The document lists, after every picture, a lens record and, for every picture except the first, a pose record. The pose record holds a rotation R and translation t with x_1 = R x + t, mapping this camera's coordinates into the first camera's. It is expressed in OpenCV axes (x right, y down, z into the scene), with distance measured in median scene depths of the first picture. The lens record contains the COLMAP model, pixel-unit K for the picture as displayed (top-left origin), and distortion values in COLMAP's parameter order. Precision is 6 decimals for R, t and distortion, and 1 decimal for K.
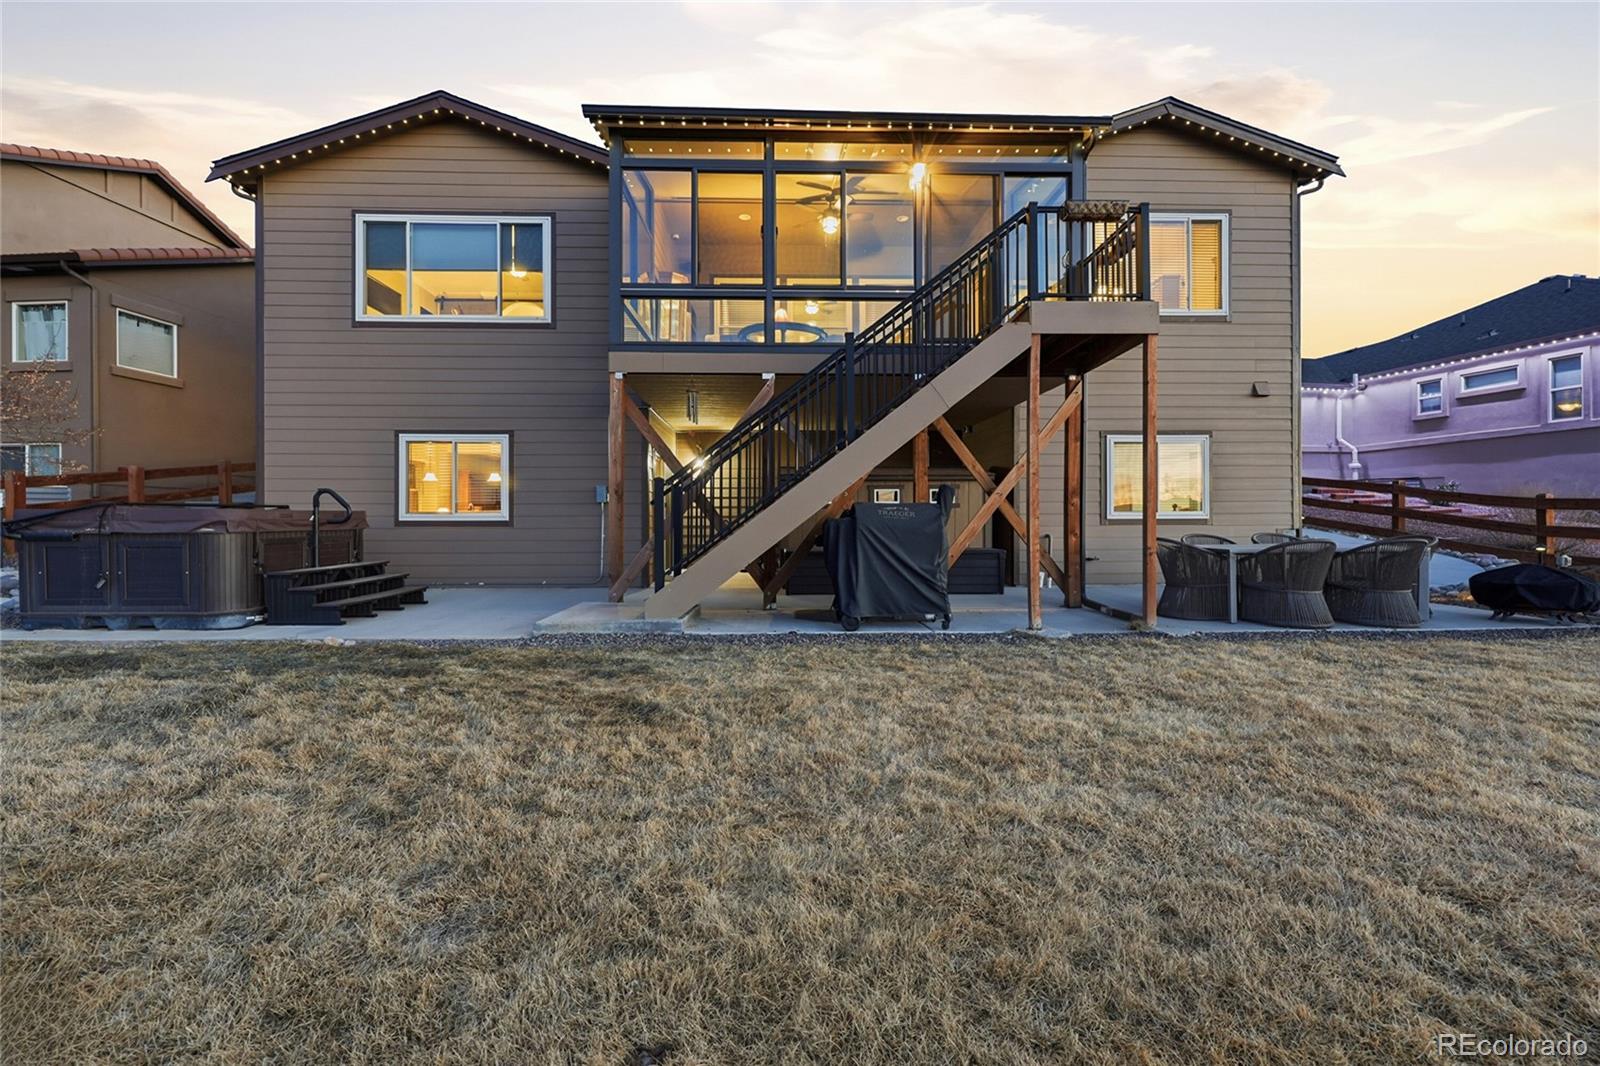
lens RADIAL K [[640.2, 0, 793.8], [0, 640.2, 519.9], [0, 0, 1]] dist [0.000115, -0.000034]
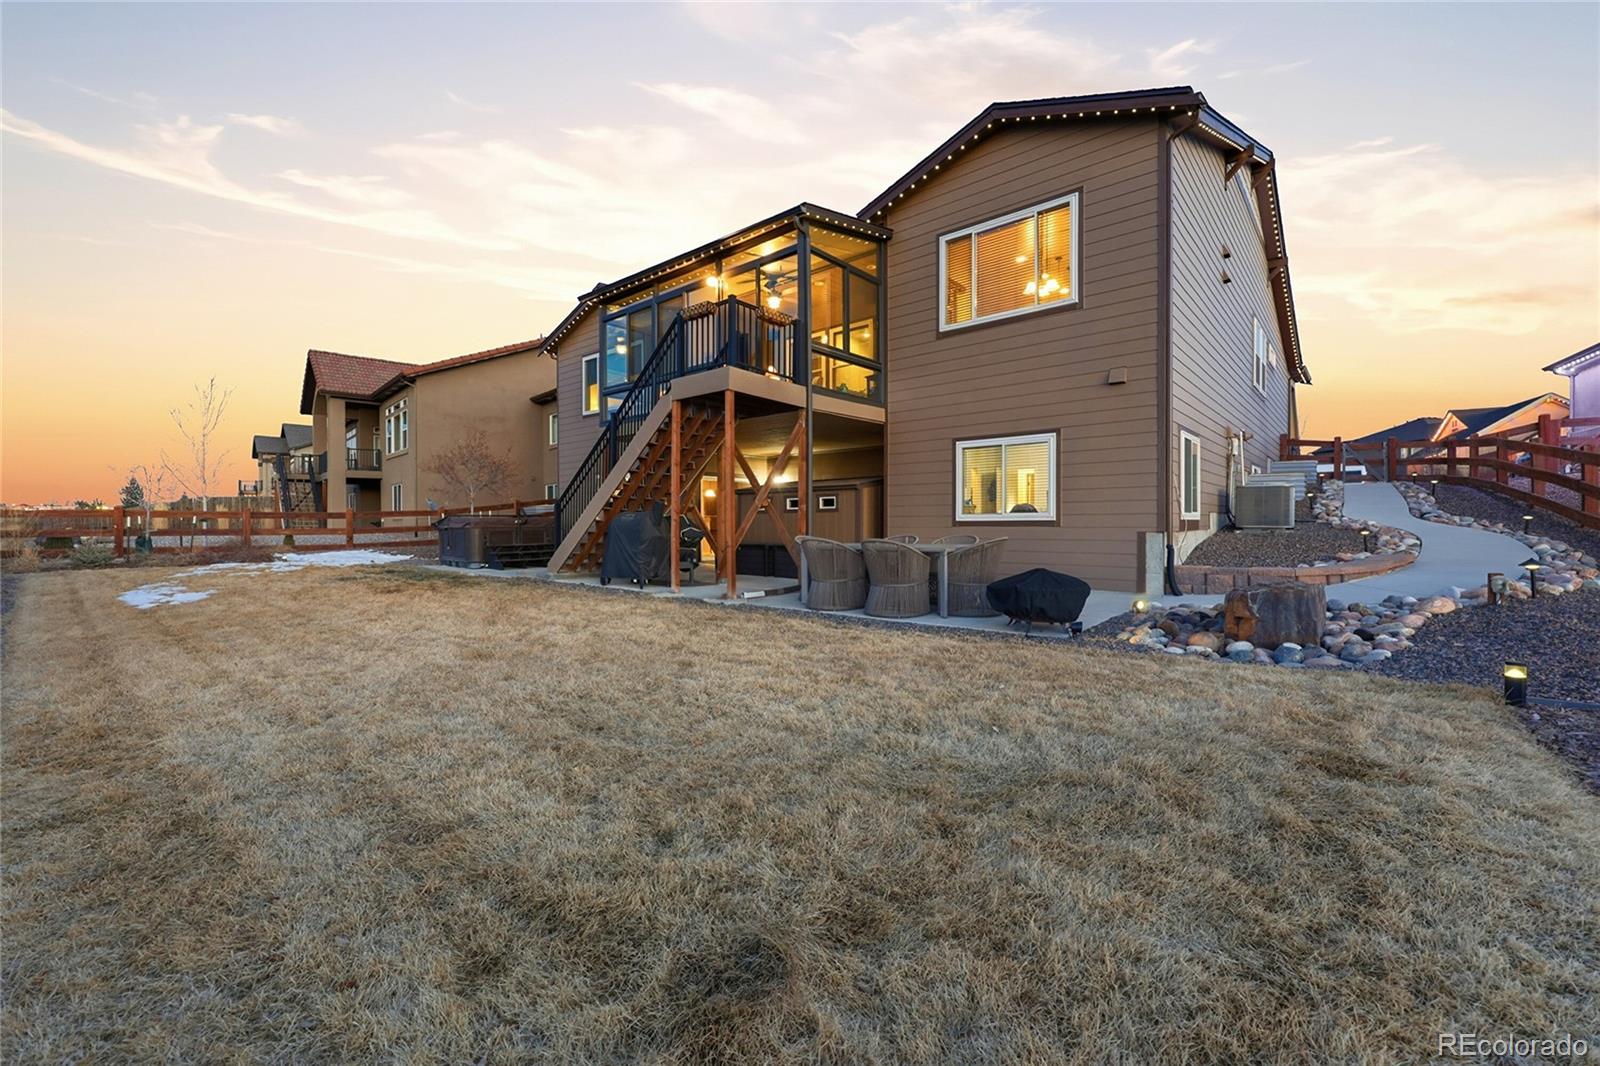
lens RADIAL K [[662.5, 0, 800.0], [0, 662.5, 533.0], [0, 0, 1]] dist [-0.000067, -0.000040]
pose [[0.729450, 0.008659, -0.683980, 1.093176], [-0.001353, 0.999936, 0.011217, 0.006966], [0.684033, -0.007257, 0.729415, 0.028127]]
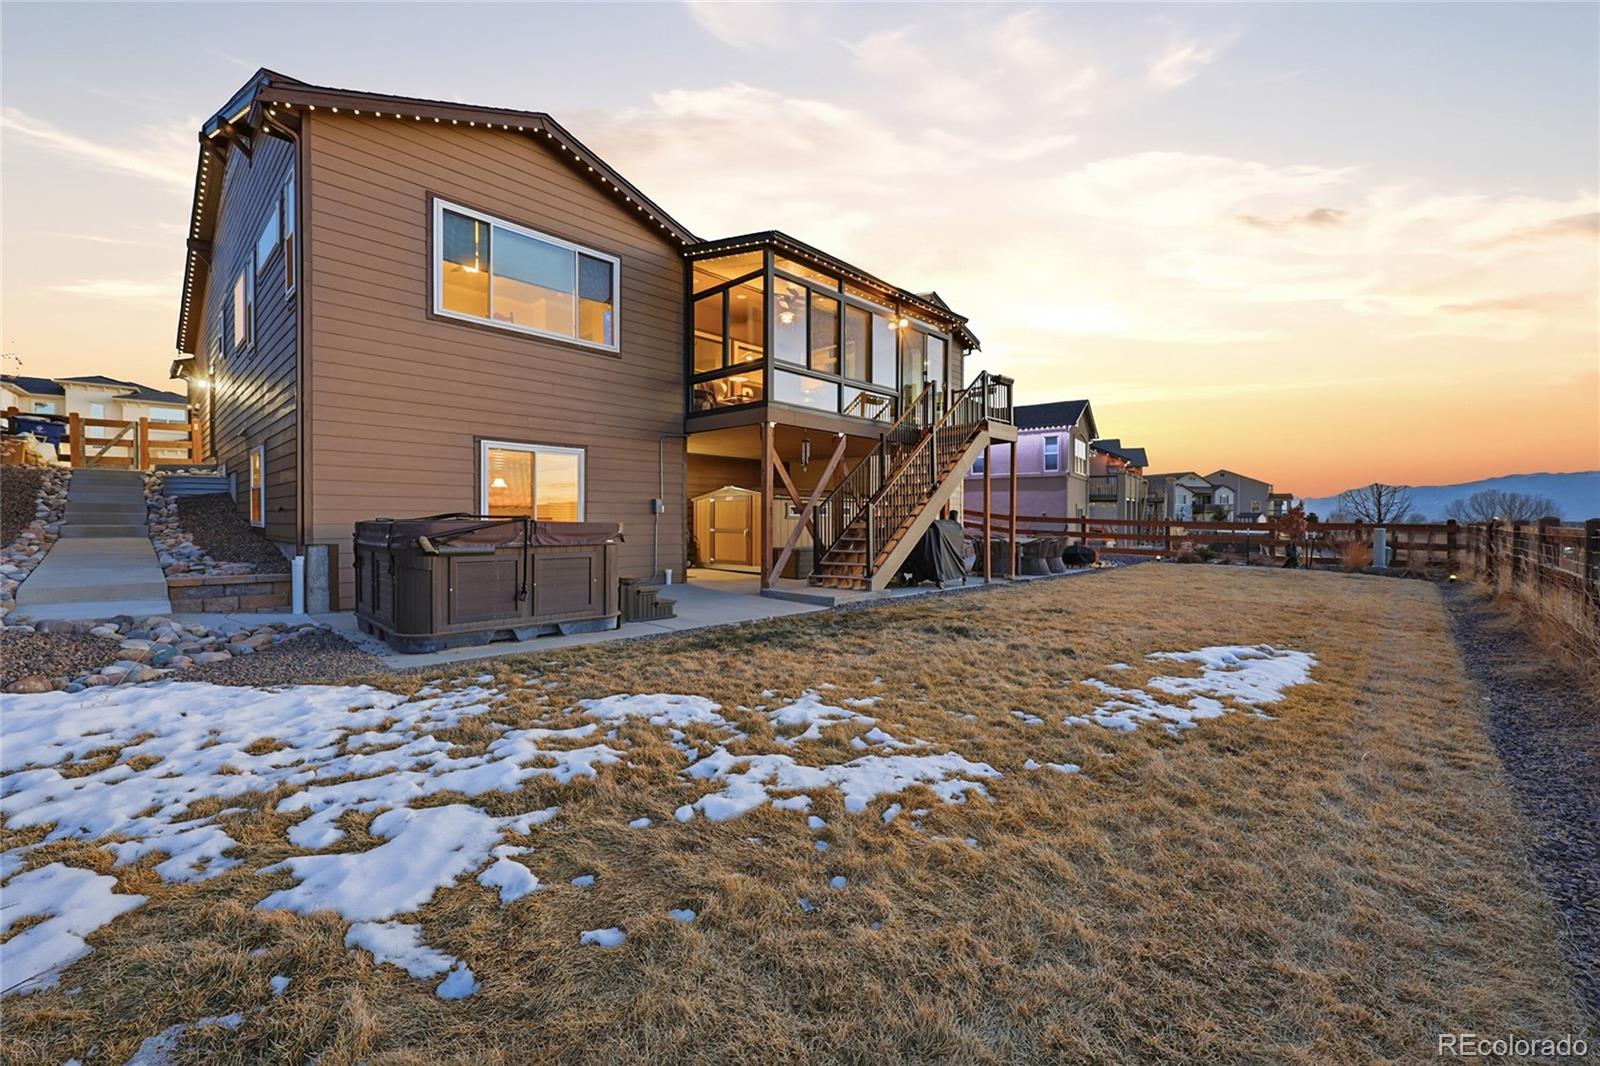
lens RADIAL K [[640.2, 0, 793.8], [0, 640.2, 519.9], [0, 0, 1]] dist [0.000115, -0.000034]
pose [[0.721645, 0.004562, 0.692249, -0.947523], [-0.002273, 0.999989, -0.004220, -0.011438], [-0.692260, 0.001471, 0.721647, -0.021705]]
